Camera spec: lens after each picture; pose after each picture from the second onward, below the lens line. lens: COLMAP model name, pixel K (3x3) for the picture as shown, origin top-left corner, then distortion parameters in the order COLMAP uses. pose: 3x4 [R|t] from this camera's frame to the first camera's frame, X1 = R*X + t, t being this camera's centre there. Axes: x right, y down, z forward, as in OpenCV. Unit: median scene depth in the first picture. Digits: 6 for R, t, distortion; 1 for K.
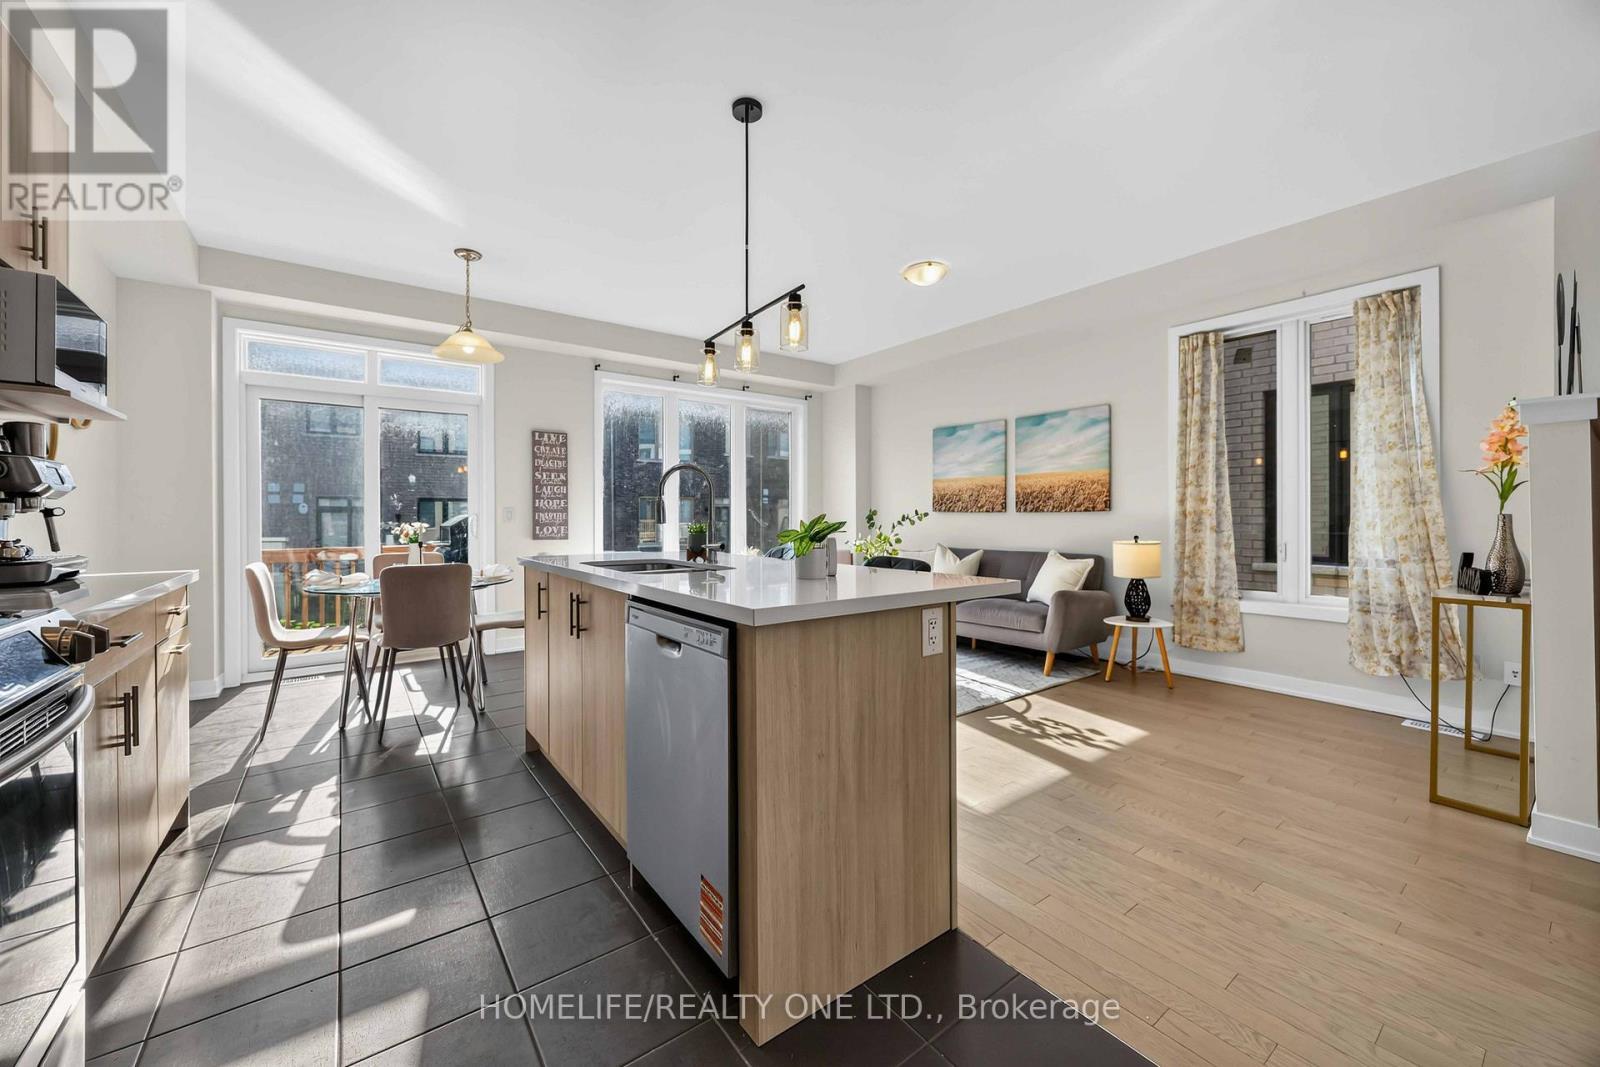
lens RADIAL K [[617.8, 0, 790.8], [0, 617.8, 516.3], [0, 0, 1]] dist [0.000024, -0.000023]
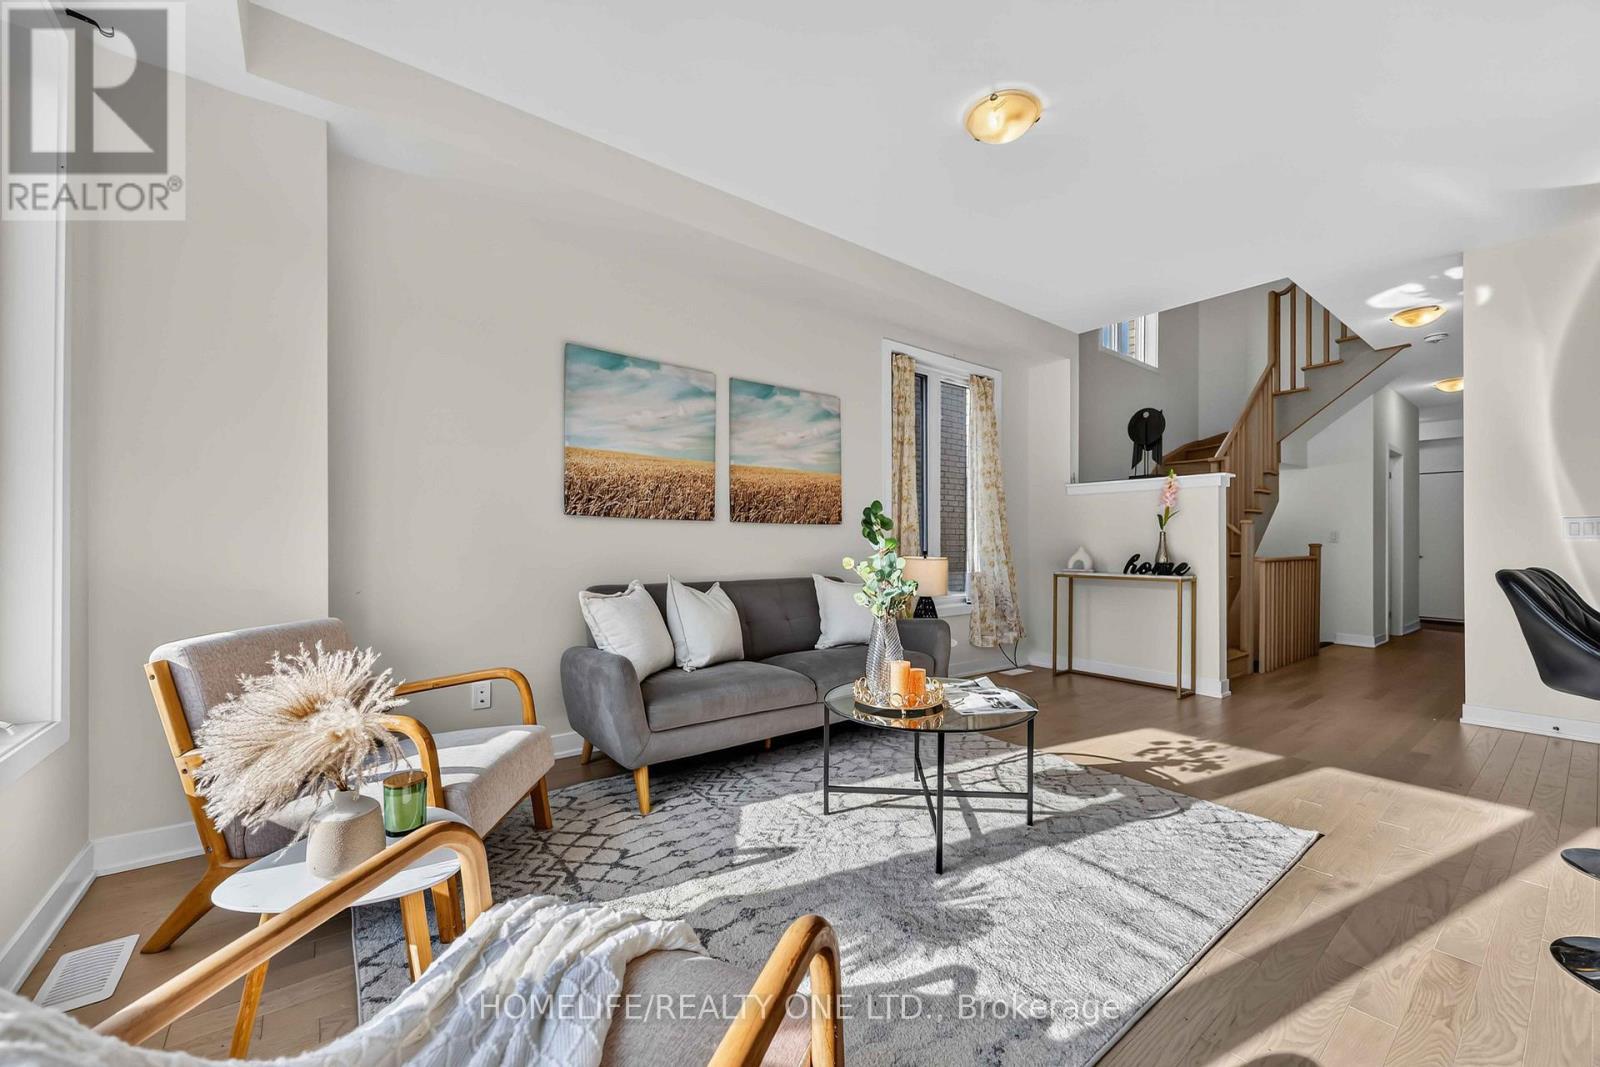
lens RADIAL K [[615.5, 0, 801.3], [0, 615.5, 541.4], [0, 0, 1]] dist [-0.000339, 0.000078]
pose [[-0.020840, 0.007312, 0.999756, -0.304964], [-0.002596, 0.999969, -0.007368, 0.020219], [-0.999779, -0.002748, -0.020821, 0.995213]]
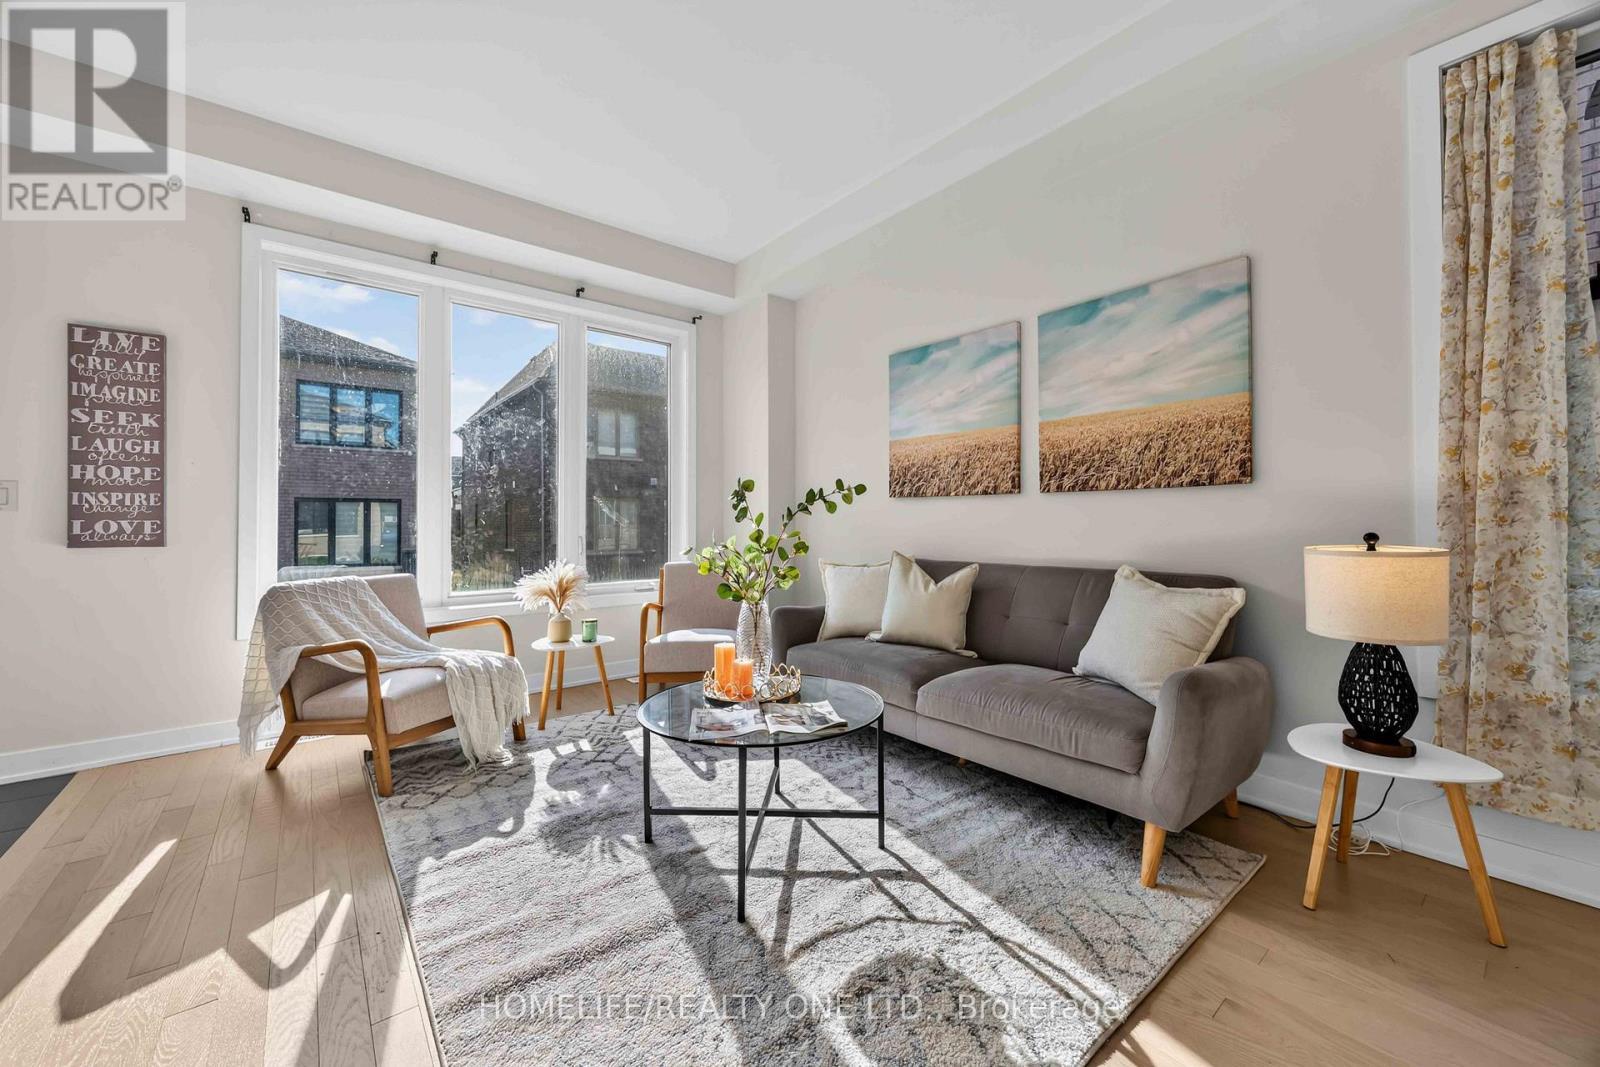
lens RADIAL K [[616.3, 0, 802.5], [0, 616.3, 516.2], [0, 0, 1]] dist [0.000221, 0.000221]
pose [[0.998597, 0.000146, 0.052946, 0.141889], [0.000433, 0.999940, -0.010927, 0.020154], [-0.052944, 0.010935, 0.998538, 0.514253]]
